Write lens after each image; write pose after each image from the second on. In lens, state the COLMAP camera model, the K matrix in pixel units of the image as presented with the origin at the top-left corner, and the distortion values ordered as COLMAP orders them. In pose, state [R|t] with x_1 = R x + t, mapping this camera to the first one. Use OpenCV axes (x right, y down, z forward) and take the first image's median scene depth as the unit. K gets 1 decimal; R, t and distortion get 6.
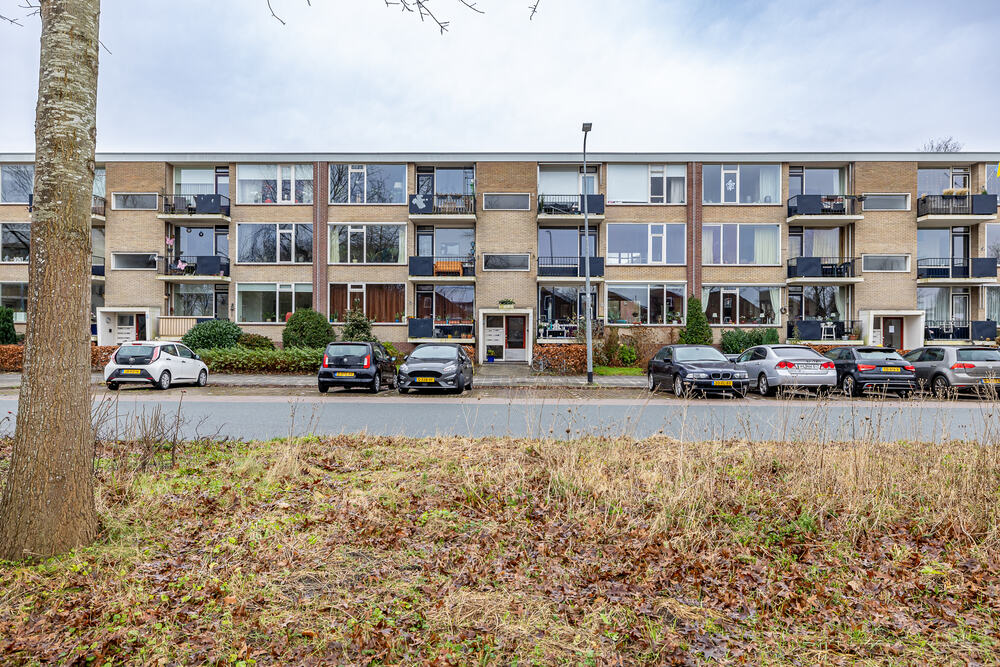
lens RADIAL K [[1066.7, 0, 499.8], [0, 1066.7, 333.1], [0, 0, 1]] dist [-0.001461, 0.000000]
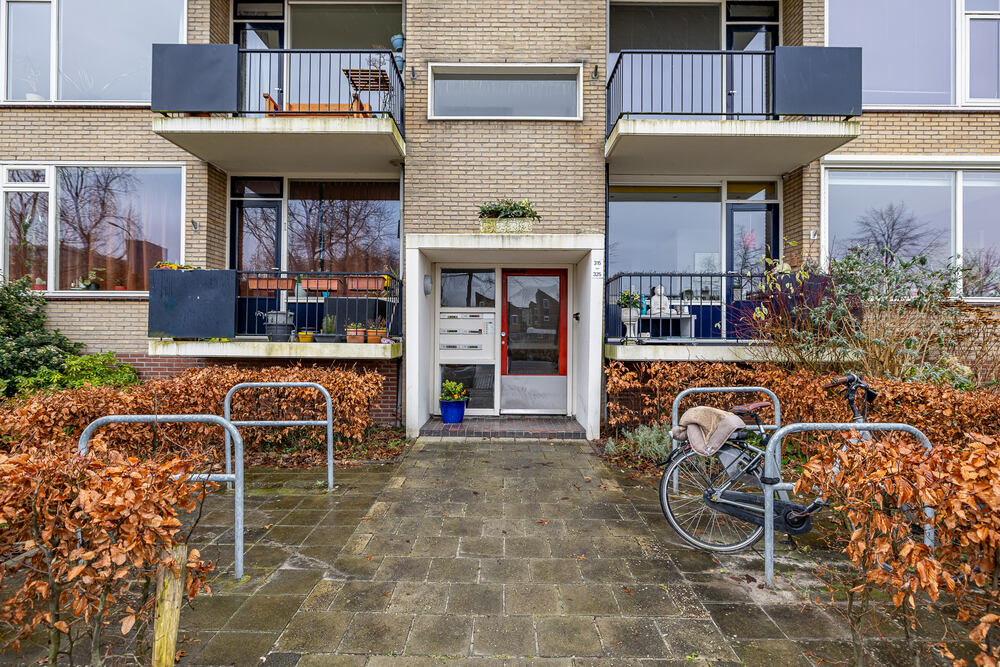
lens RADIAL K [[783.9, 0, 500.5], [0, 783.9, 330.8], [0, 0, 1]] dist [-0.000068, 0.000022]
pose [[0.999927, 0.001791, 0.011987, 0.002256], [-0.001803, 0.999998, 0.001024, 0.001630], [-0.011985, -0.001046, 0.999928, 0.787247]]
